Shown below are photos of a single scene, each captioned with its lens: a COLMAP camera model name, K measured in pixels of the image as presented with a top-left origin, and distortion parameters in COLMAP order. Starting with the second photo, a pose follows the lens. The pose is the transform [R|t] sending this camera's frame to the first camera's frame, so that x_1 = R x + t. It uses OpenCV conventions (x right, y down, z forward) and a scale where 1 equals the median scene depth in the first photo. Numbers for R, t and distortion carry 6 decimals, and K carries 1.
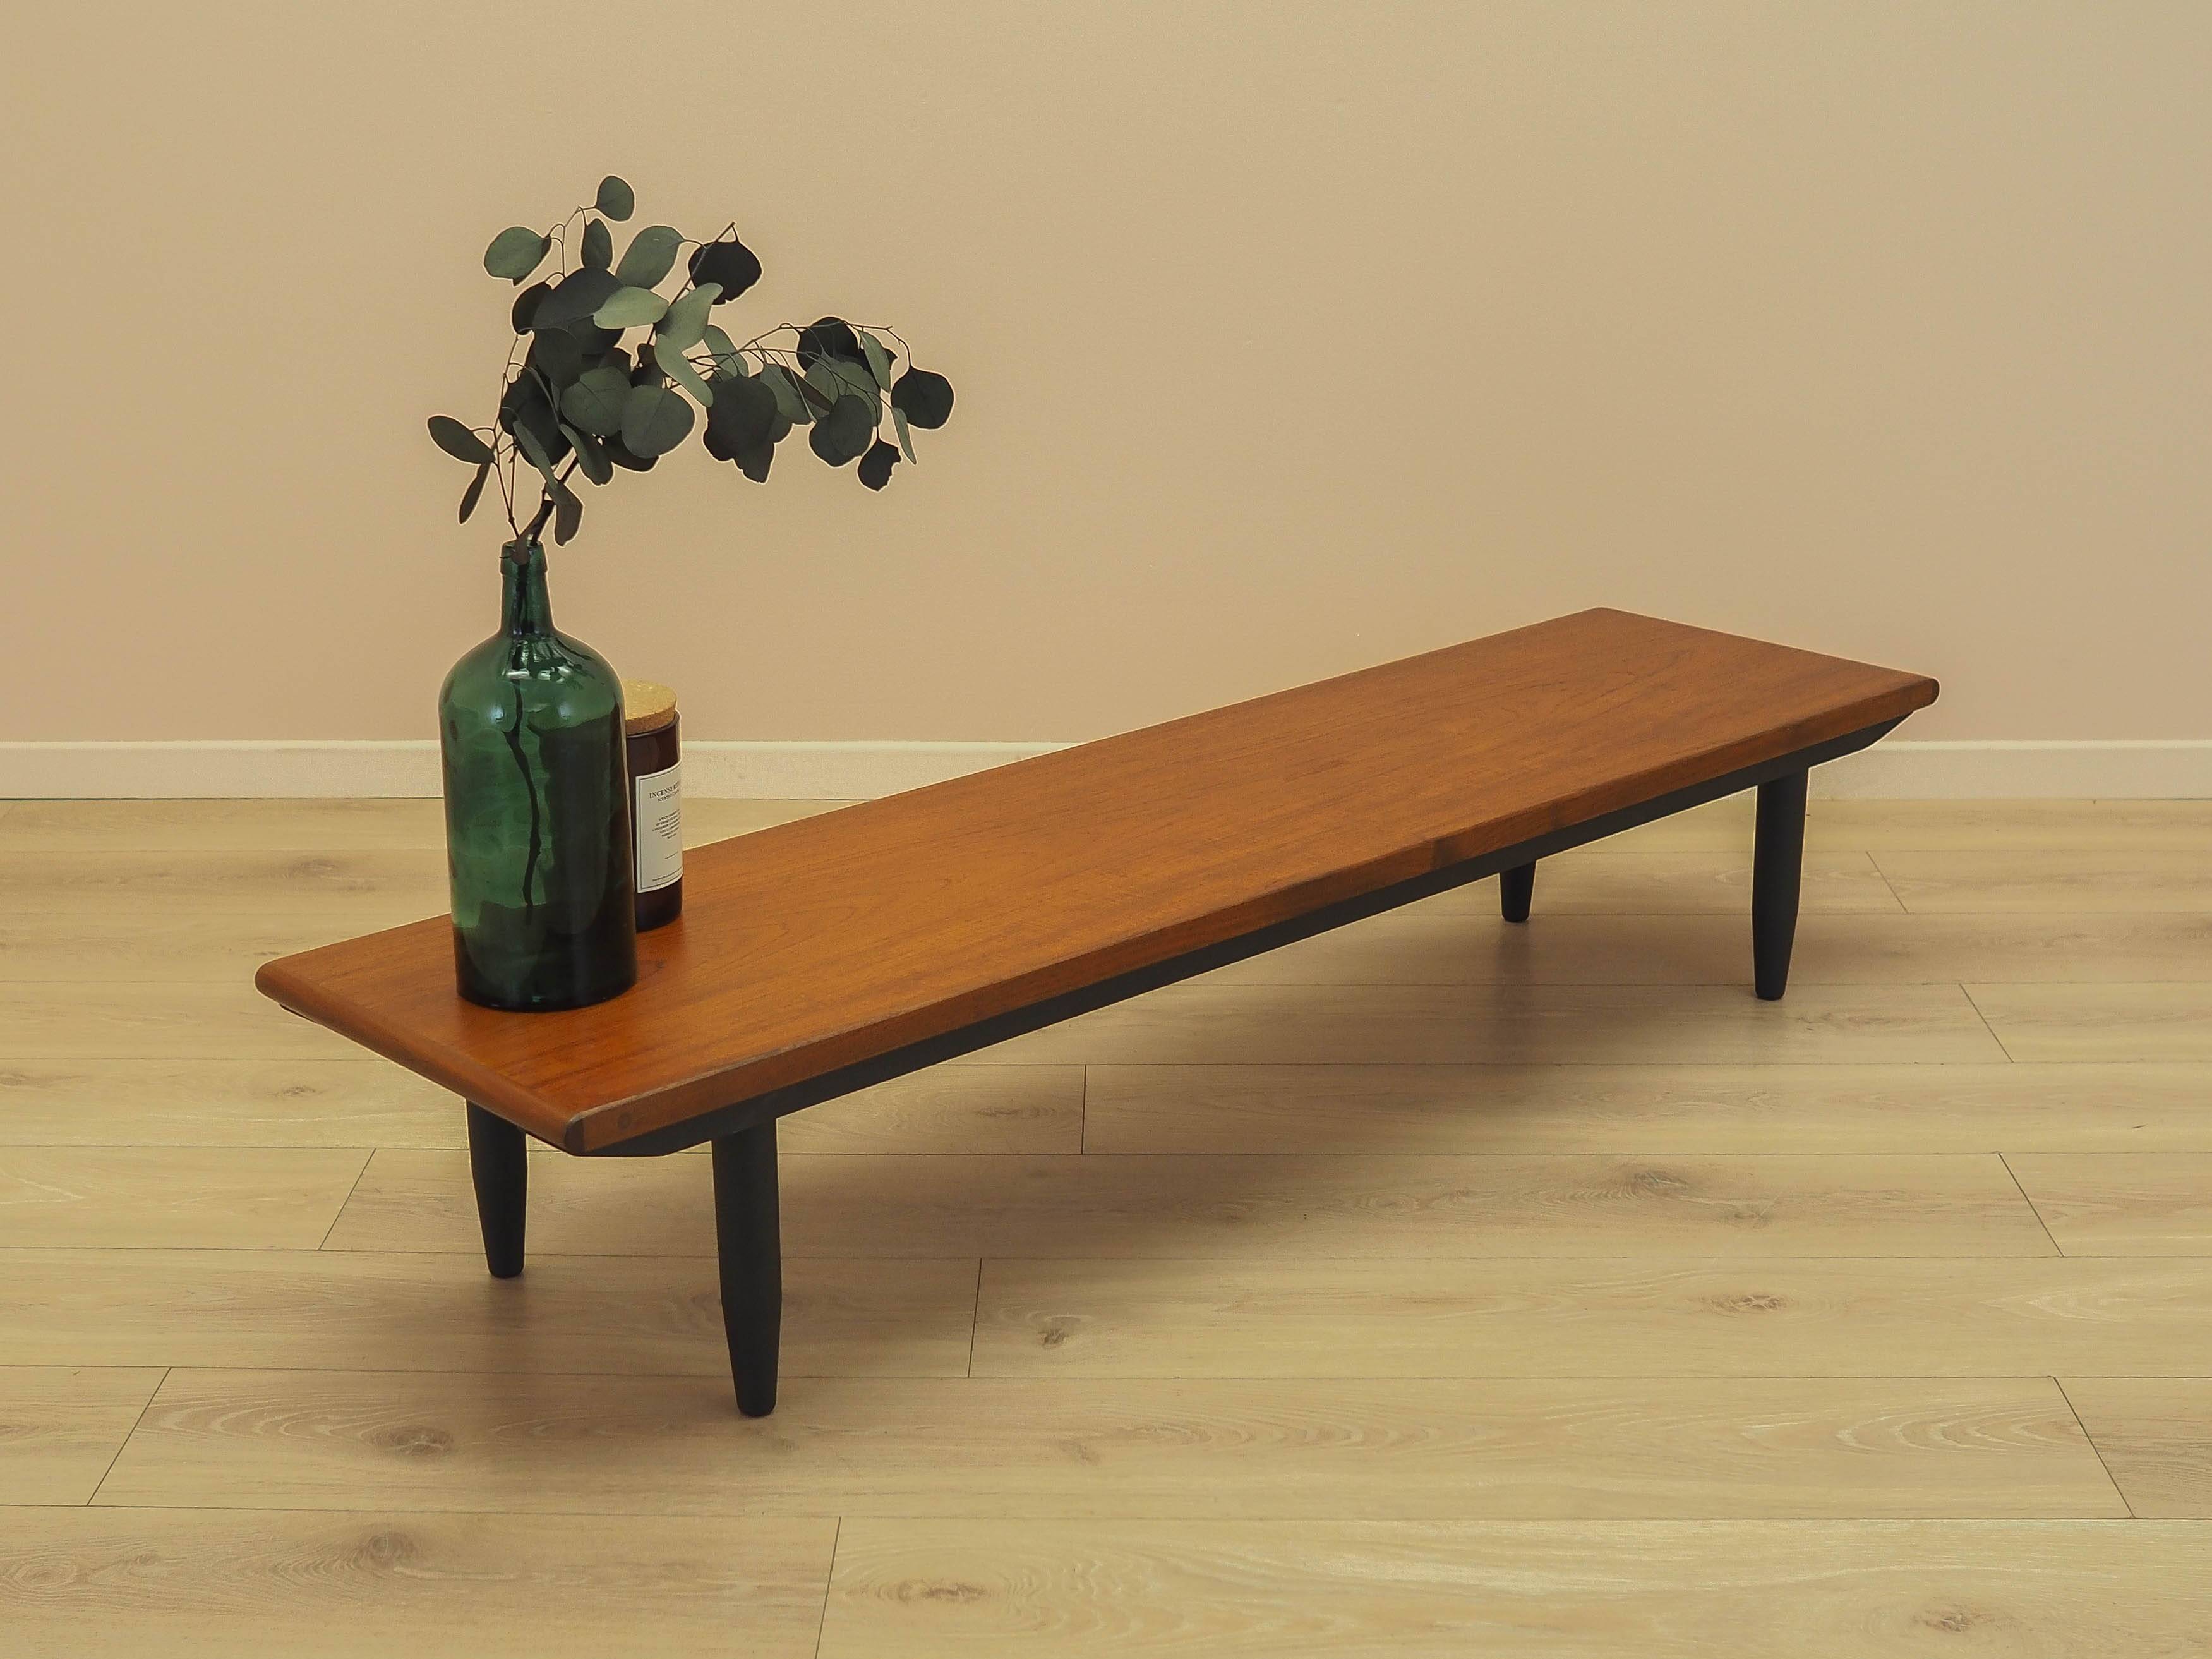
lens RADIAL K [[3225.8, 0, 1106.0], [0, 3225.8, 829.5], [0, 0, 1]] dist [-0.003343, 0.055145]
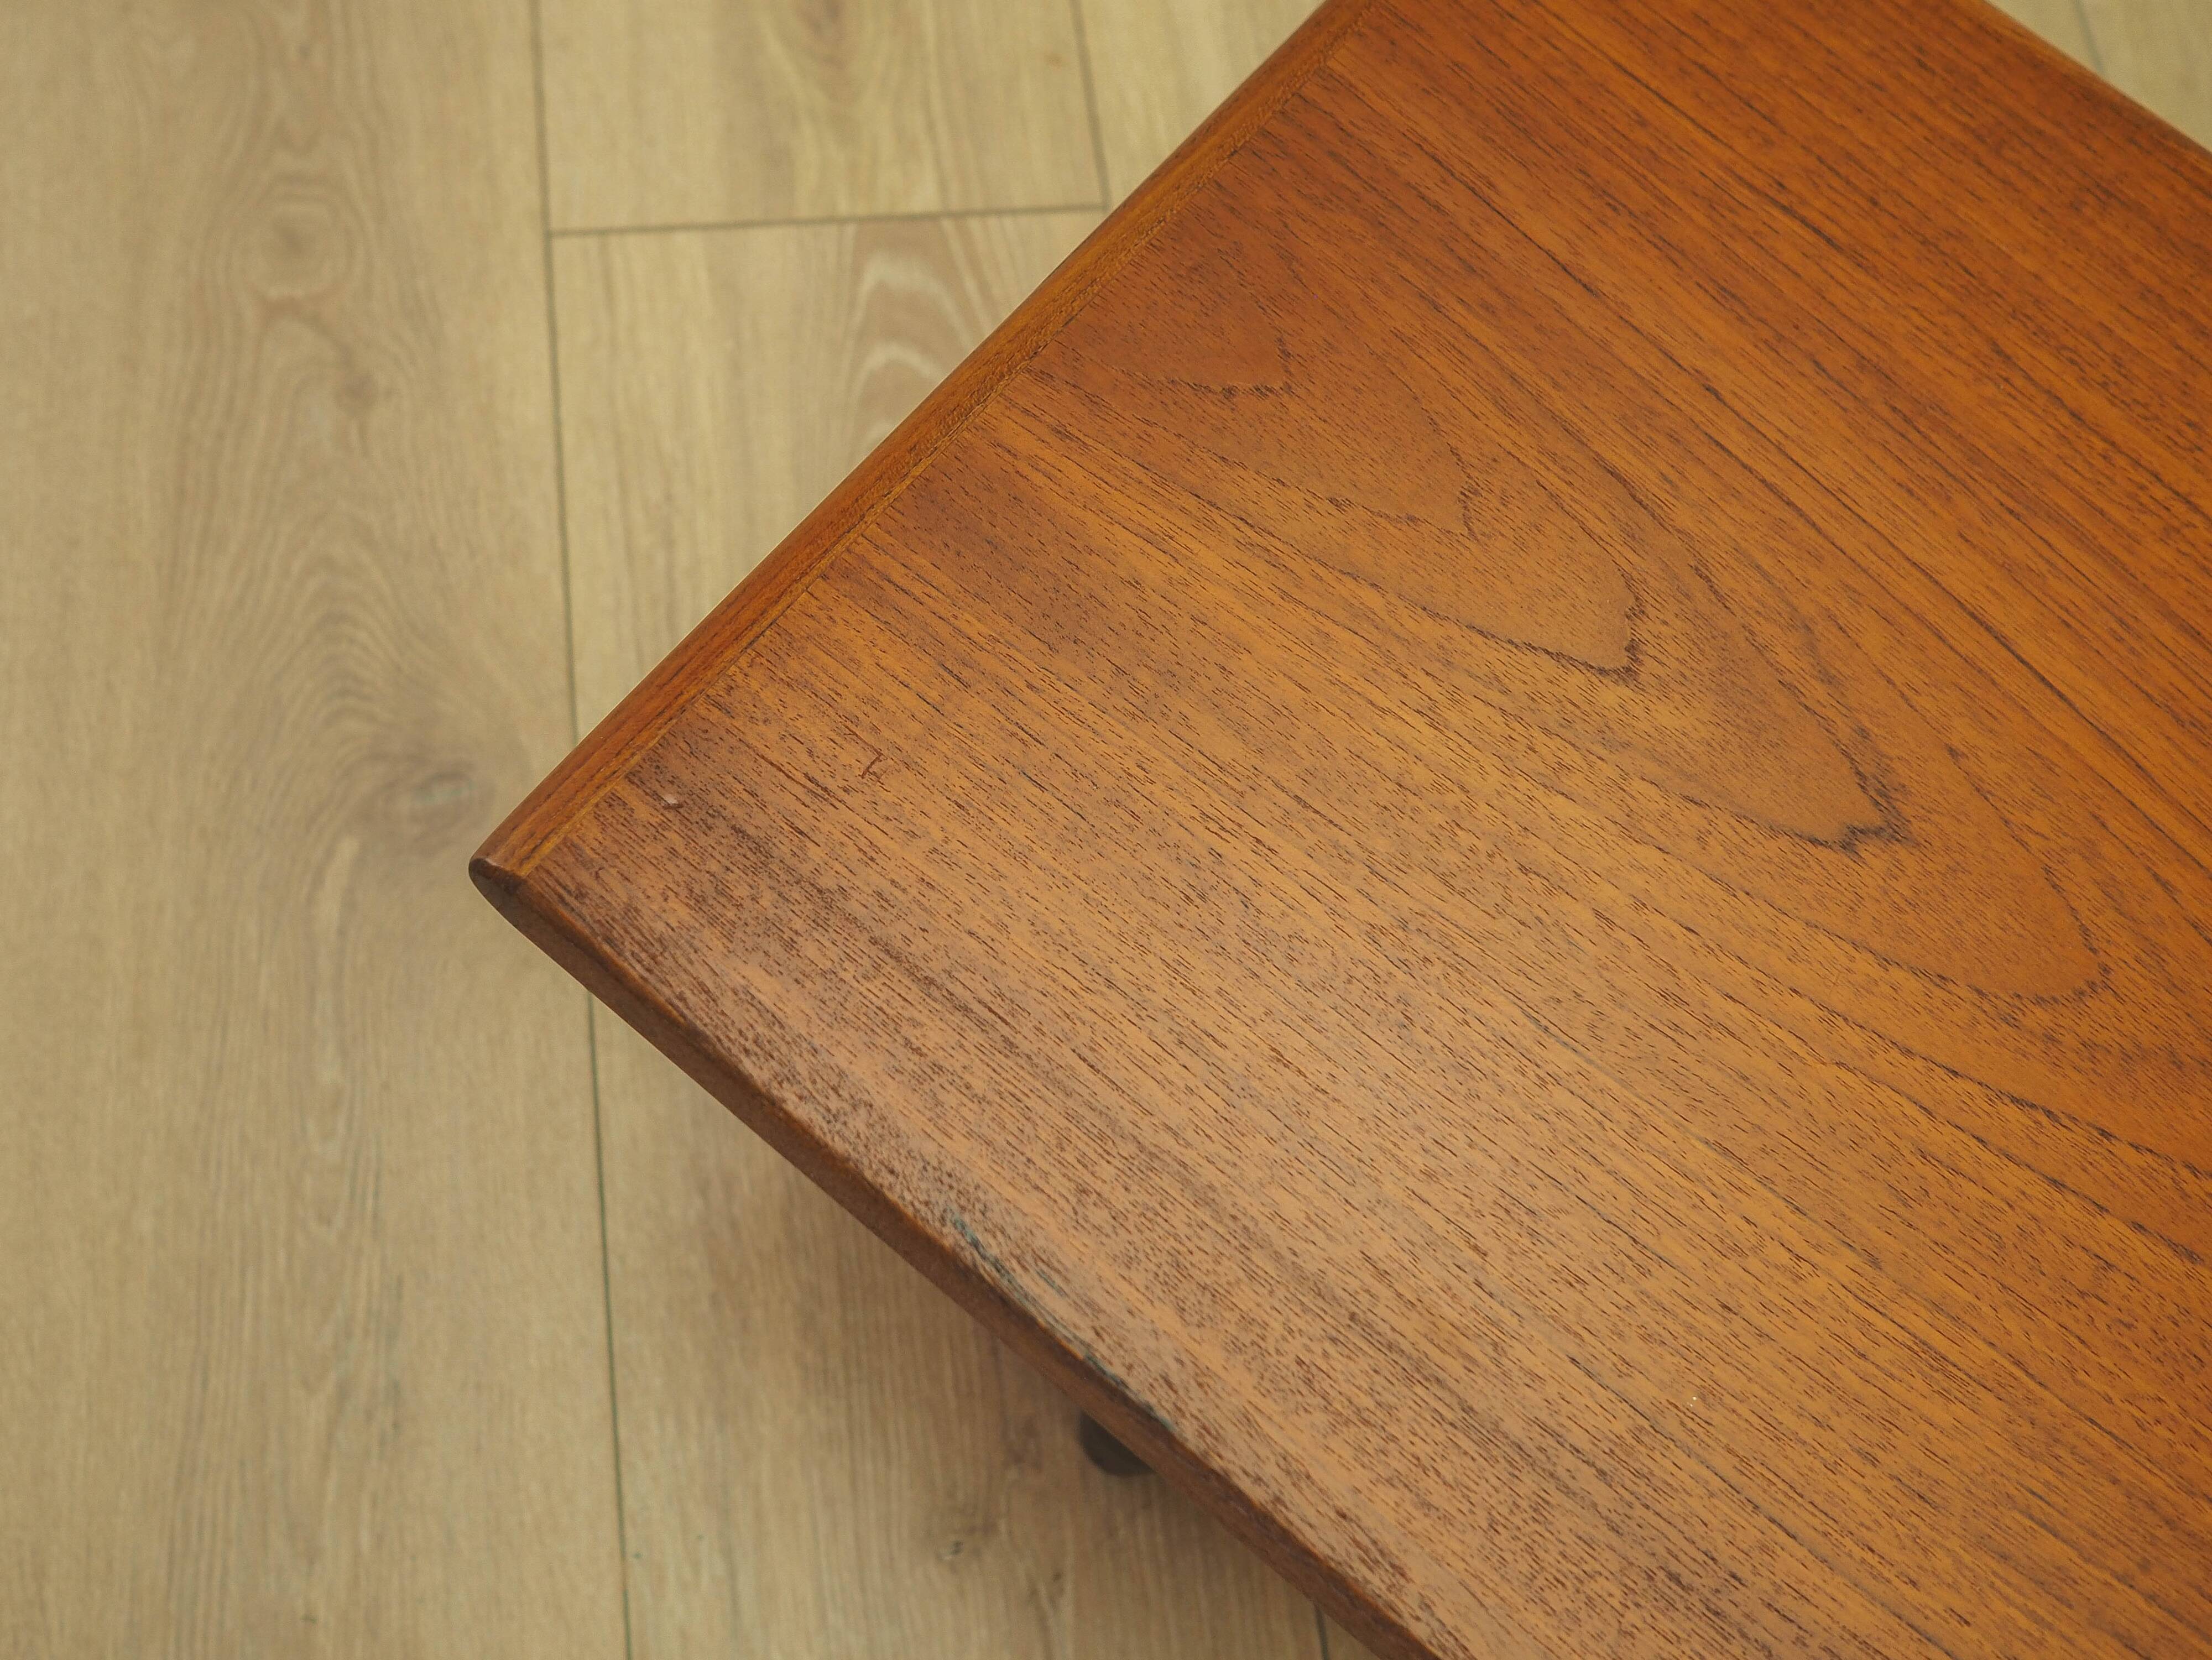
lens RADIAL K [[2449.4, 0, 935.8], [0, 2449.4, 818.4], [0, 0, 1]] dist [-0.030954, 0.011830]
pose [[0.117789, 0.931344, -0.344563, -0.077156], [-0.385267, 0.362660, 0.848556, -0.116113], [0.915257, 0.032798, 0.401534, 0.863213]]
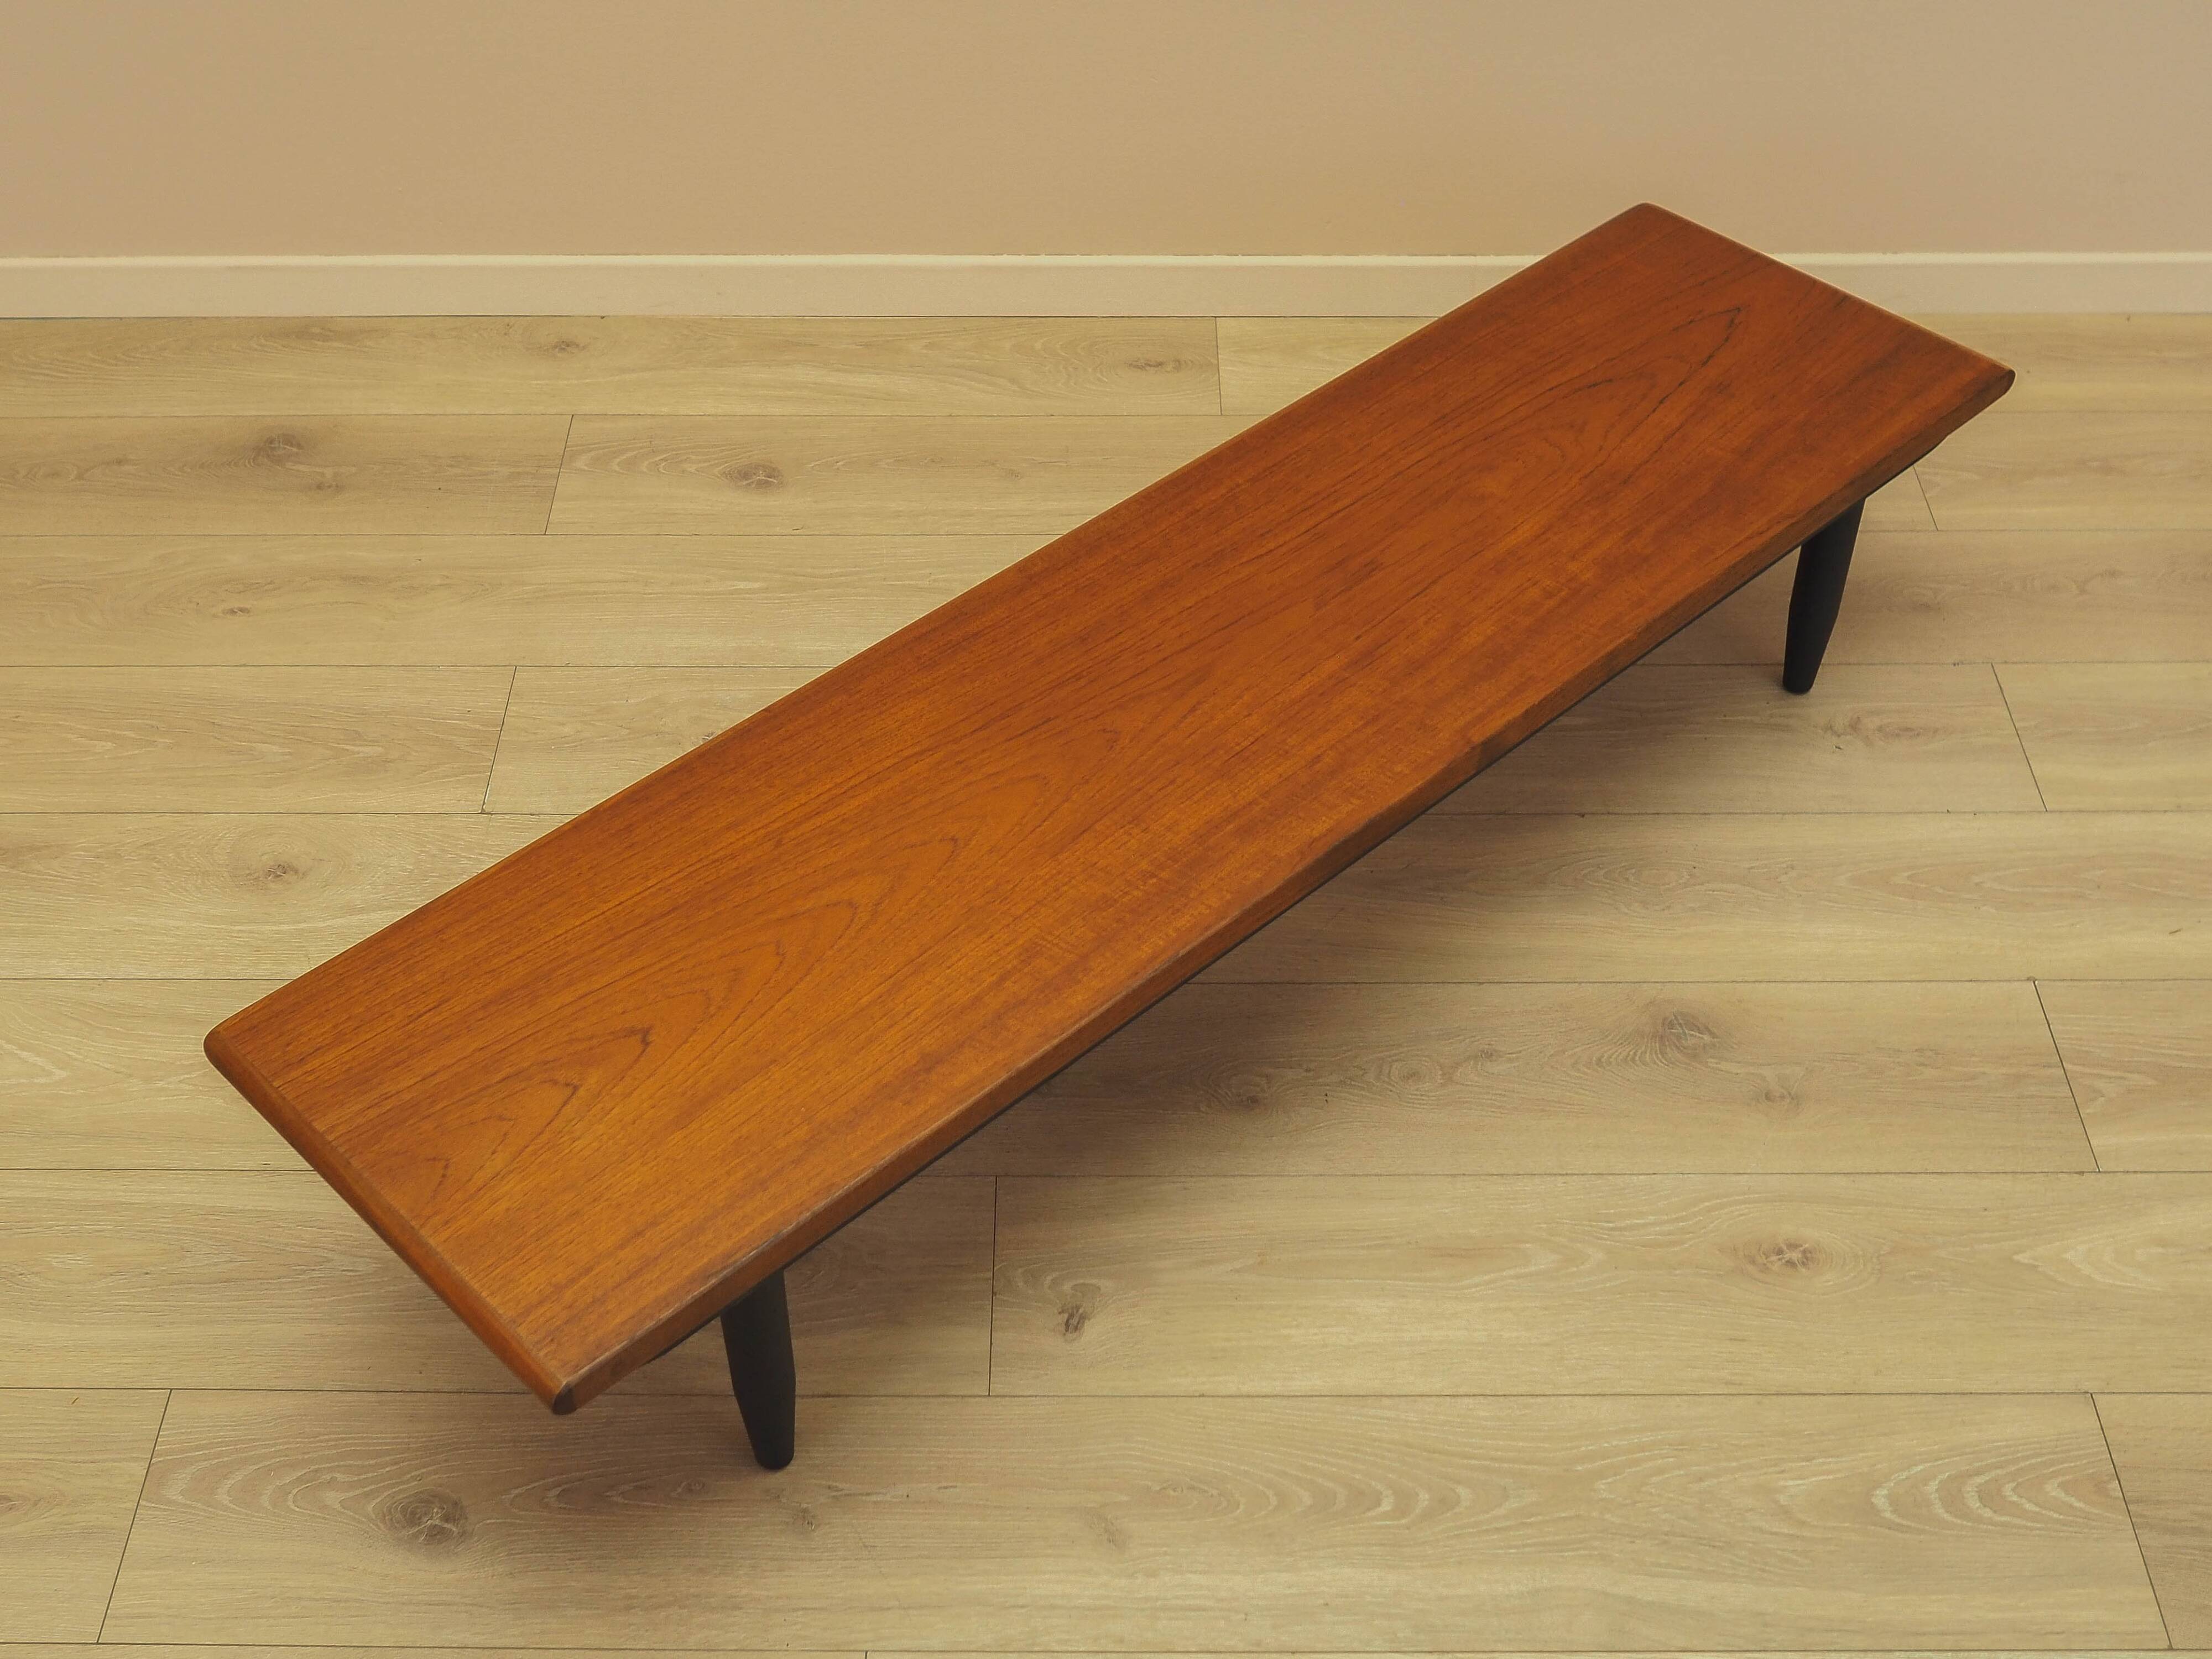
lens RADIAL K [[2742.4, 0, 1106.0], [0, 2742.4, 829.5], [0, 0, 1]] dist [-0.010607, 0.022819]
pose [[0.999884, -0.004539, 0.014507, -0.019285], [-0.001894, 0.909738, 0.415178, -0.346977], [-0.015082, -0.415157, 0.909625, 0.326424]]
